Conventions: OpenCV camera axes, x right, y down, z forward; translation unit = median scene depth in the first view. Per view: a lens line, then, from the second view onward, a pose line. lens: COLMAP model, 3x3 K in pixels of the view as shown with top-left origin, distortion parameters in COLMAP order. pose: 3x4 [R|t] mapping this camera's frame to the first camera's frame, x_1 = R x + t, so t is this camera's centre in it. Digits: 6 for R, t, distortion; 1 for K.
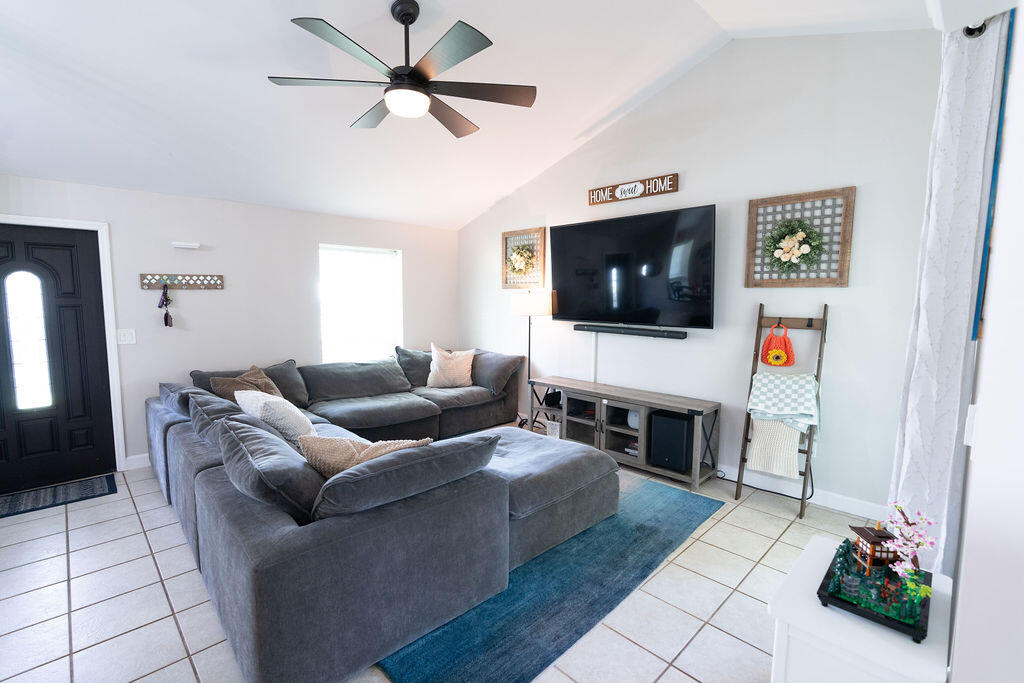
lens RADIAL K [[463.6, 0, 507.9], [0, 463.6, 343.3], [0, 0, 1]] dist [-0.001250, -0.001322]
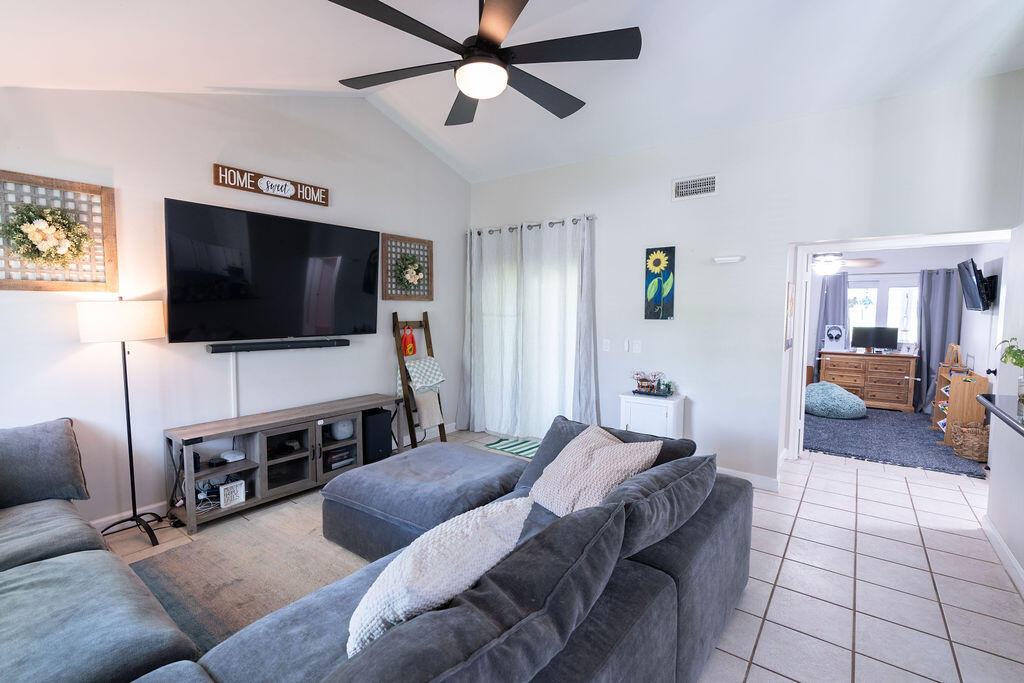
lens RADIAL K [[463.6, 0, 510.3], [0, 463.6, 346.6], [0, 0, 1]] dist [-0.001250, -0.001322]
pose [[-0.147333, -0.090700, 0.984920, -0.729502], [0.091081, 0.990311, 0.104822, -0.083472], [-0.984884, 0.105151, -0.137644, 0.744285]]
